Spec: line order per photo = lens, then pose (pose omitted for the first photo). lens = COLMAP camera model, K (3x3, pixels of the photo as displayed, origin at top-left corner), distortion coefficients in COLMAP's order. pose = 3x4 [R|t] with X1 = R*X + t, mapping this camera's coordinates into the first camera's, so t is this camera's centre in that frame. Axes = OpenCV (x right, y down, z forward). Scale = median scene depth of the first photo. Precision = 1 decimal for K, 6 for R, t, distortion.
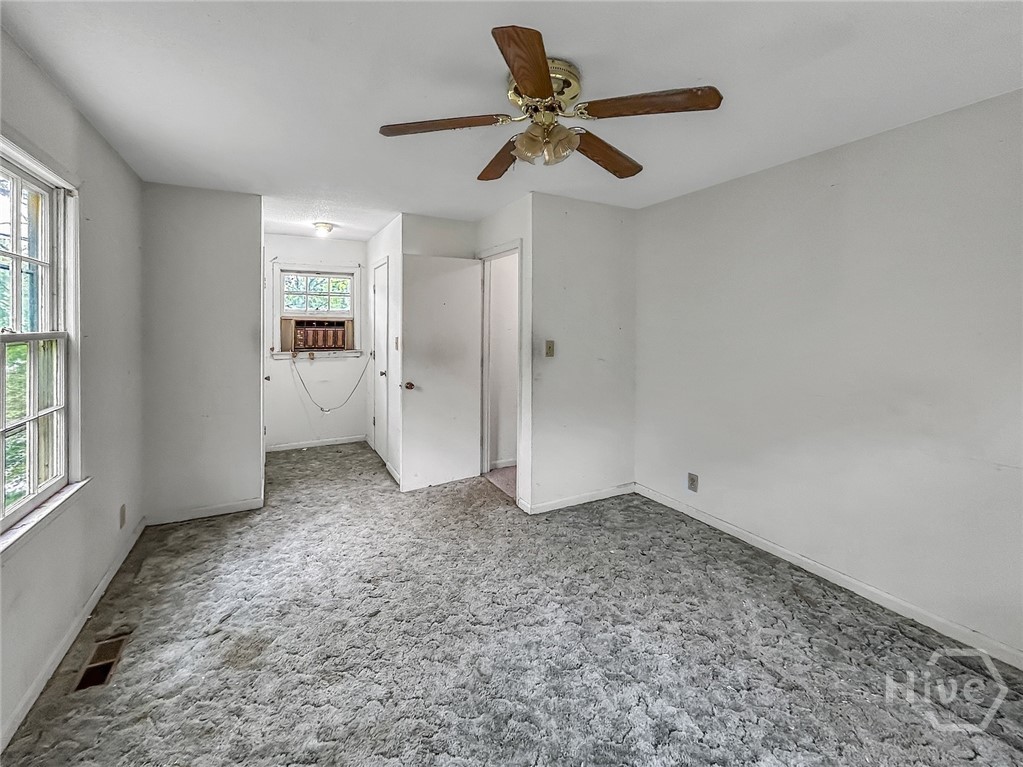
lens RADIAL K [[438.6, 0, 509.2], [0, 438.6, 376.0], [0, 0, 1]] dist [-0.000429, 0.000503]
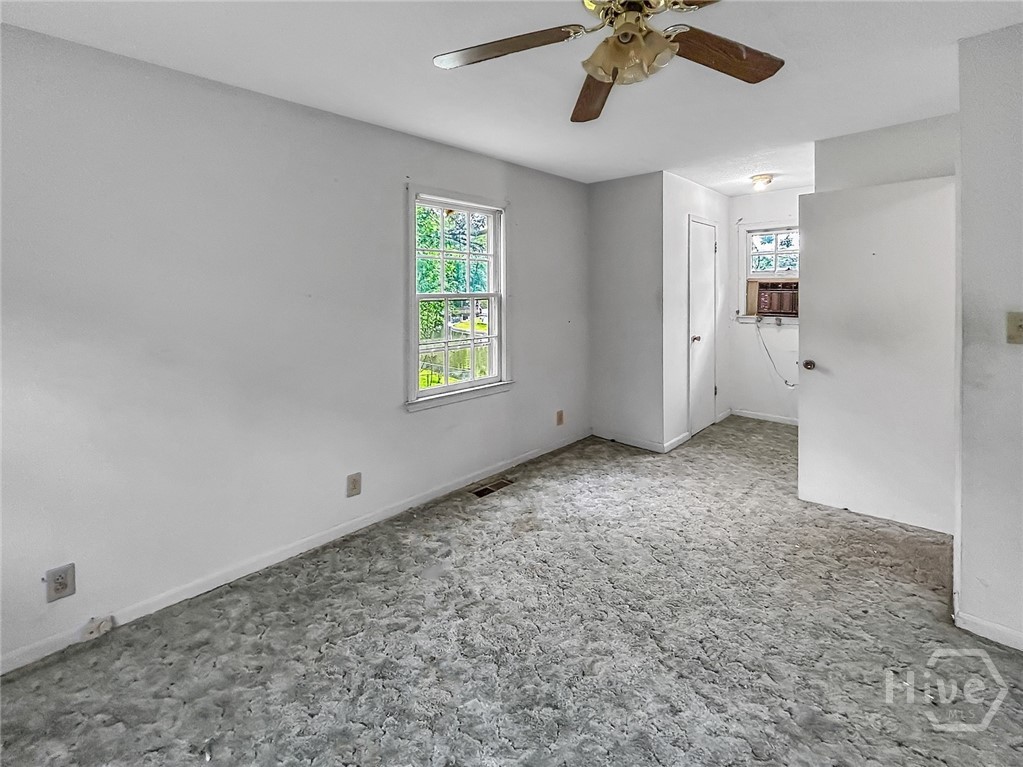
lens RADIAL K [[453.0, 0, 510.7], [0, 453.0, 340.7], [0, 0, 1]] dist [-0.001485, 0.000383]
pose [[0.311072, 0.099157, -0.945200, 0.510693], [-0.100759, 0.992378, 0.070946, -0.032835], [0.945030, 0.073168, 0.318692, 0.350231]]
